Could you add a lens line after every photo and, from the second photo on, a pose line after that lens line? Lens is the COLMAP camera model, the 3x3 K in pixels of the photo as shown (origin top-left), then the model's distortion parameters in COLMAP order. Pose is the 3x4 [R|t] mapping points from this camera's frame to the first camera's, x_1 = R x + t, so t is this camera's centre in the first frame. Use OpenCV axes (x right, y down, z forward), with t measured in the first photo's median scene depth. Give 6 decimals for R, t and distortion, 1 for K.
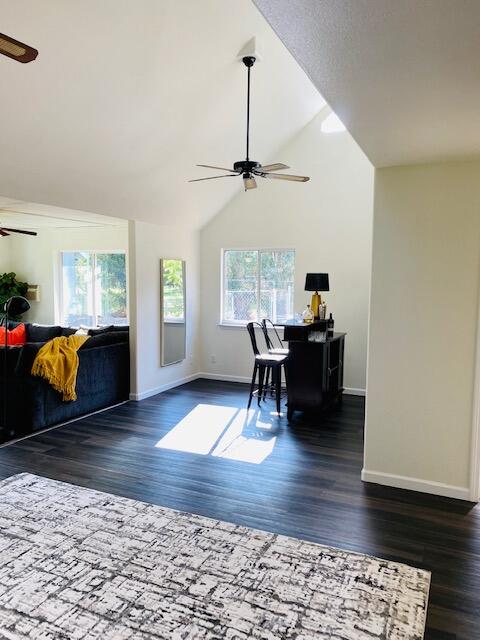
lens RADIAL K [[493.3, 0, 241.4], [0, 493.3, 321.4], [0, 0, 1]] dist [0.018744, -0.020829]
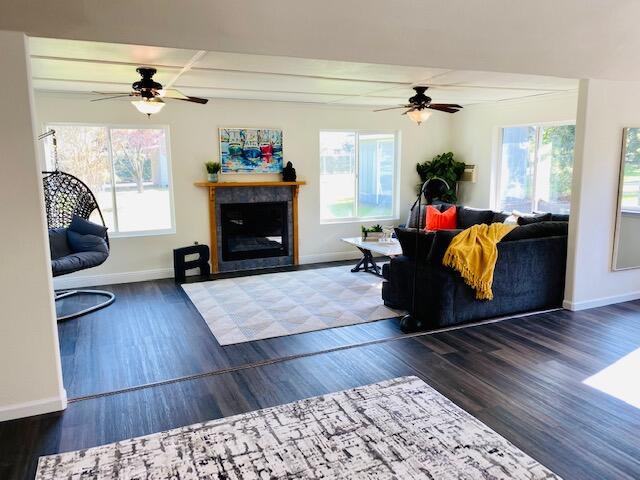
lens RADIAL K [[493.3, 0, 320.1], [0, 493.3, 233.5], [0, 0, 1]] dist [0.018744, -0.020829]
pose [[0.741461, 0.079914, -0.666220, 0.008945], [-0.035747, 0.996177, 0.079709, -0.013490], [0.670043, -0.035285, 0.741483, 0.172299]]
